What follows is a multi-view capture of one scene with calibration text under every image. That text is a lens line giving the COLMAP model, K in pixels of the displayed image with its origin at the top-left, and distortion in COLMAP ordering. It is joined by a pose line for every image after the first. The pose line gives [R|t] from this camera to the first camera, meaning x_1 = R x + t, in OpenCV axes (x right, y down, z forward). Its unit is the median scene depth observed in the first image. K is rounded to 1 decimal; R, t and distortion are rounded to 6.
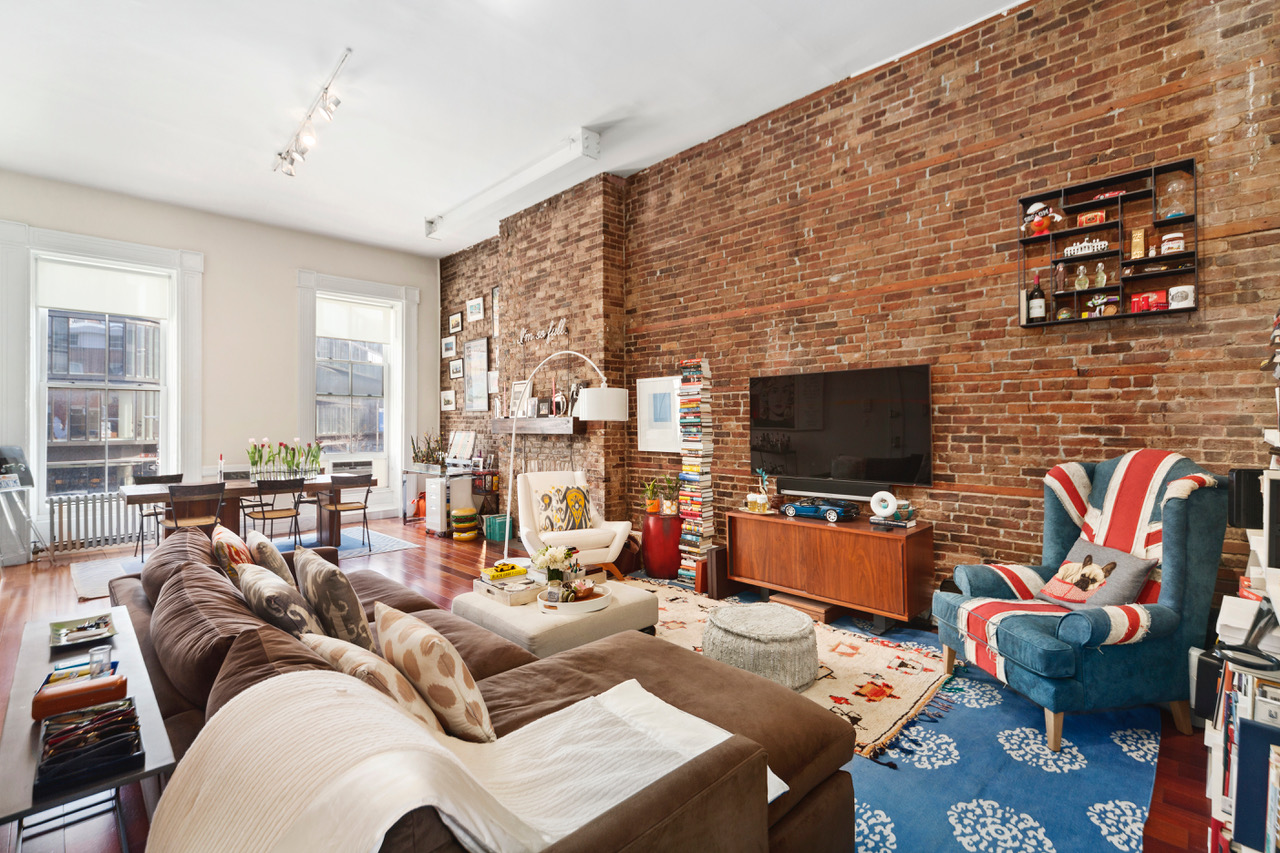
lens RADIAL K [[578.7, 0, 644.1], [0, 578.7, 417.0], [0, 0, 1]] dist [0.004328, 0.000066]
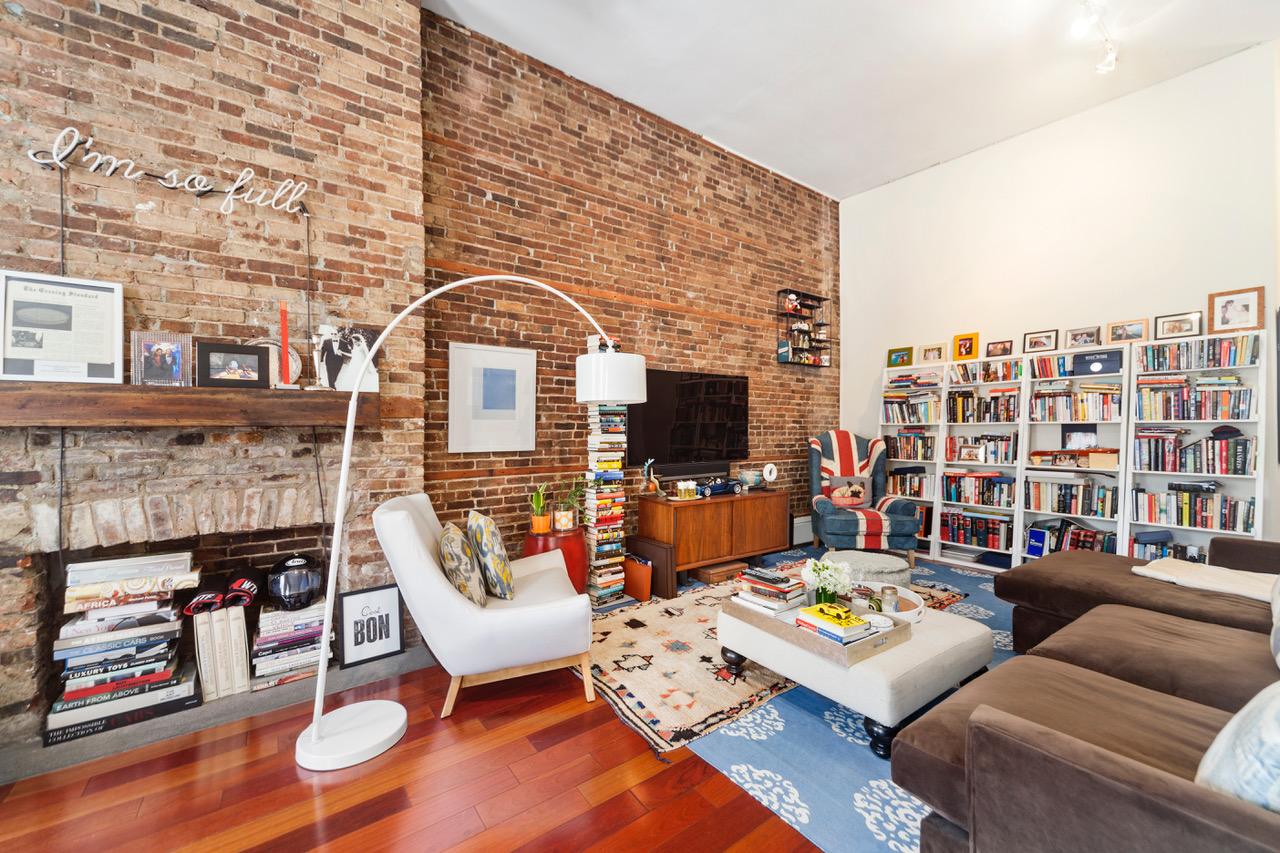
lens RADIAL K [[499.3, 0, 643.4], [0, 499.3, 426.4], [0, 0, 1]] dist [0.014505, 0.000010]
pose [[0.155557, 0.008618, 0.987789, -0.673080], [-0.009094, 0.999932, -0.007292, 0.039542], [-0.987785, -0.007849, 0.155625, 0.891964]]
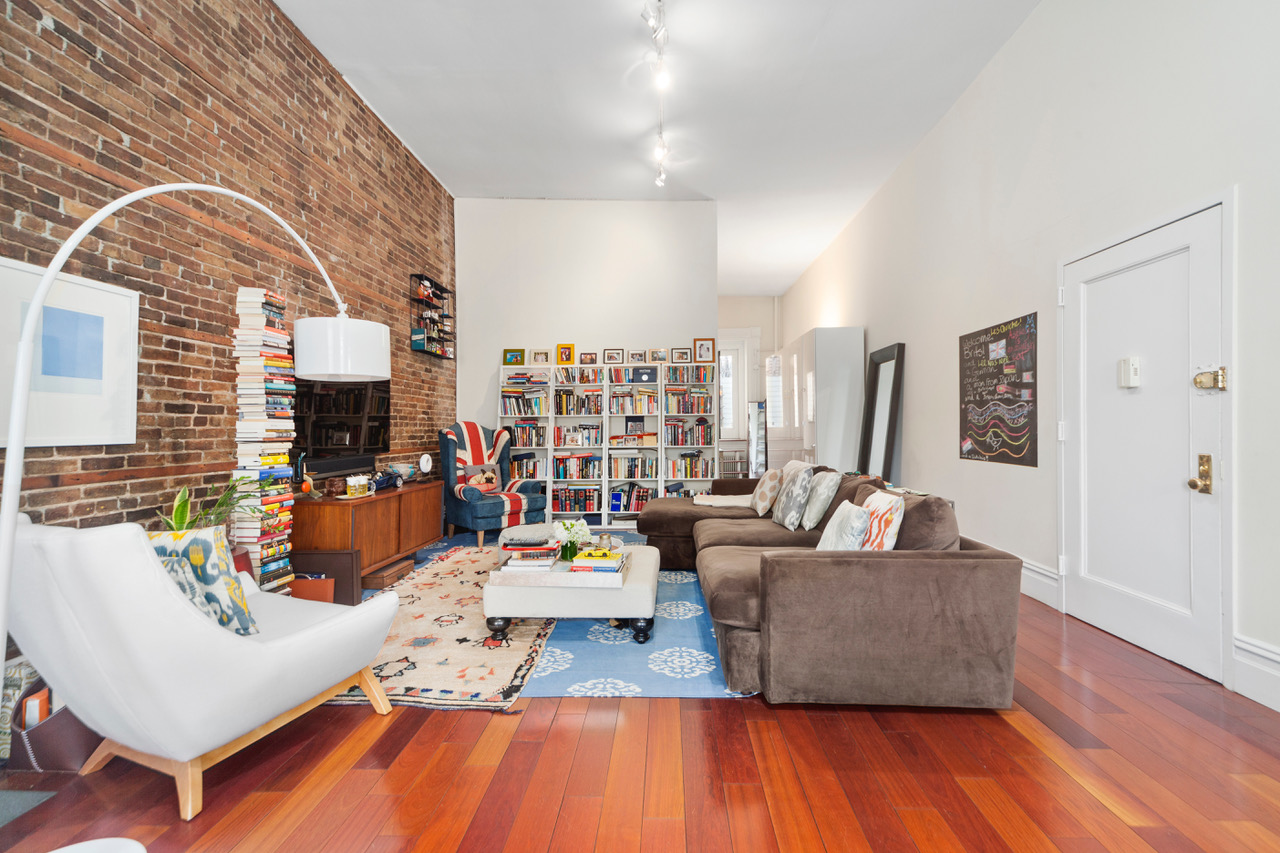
lens RADIAL K [[529.9, 0, 646.1], [0, 529.9, 427.2], [0, 0, 1]] dist [0.011563, -0.001613]
pose [[-0.674263, 0.008907, 0.738438, -0.688390], [0.002790, 0.999951, -0.009514, 0.063037], [-0.738486, -0.004355, -0.674255, 1.166956]]
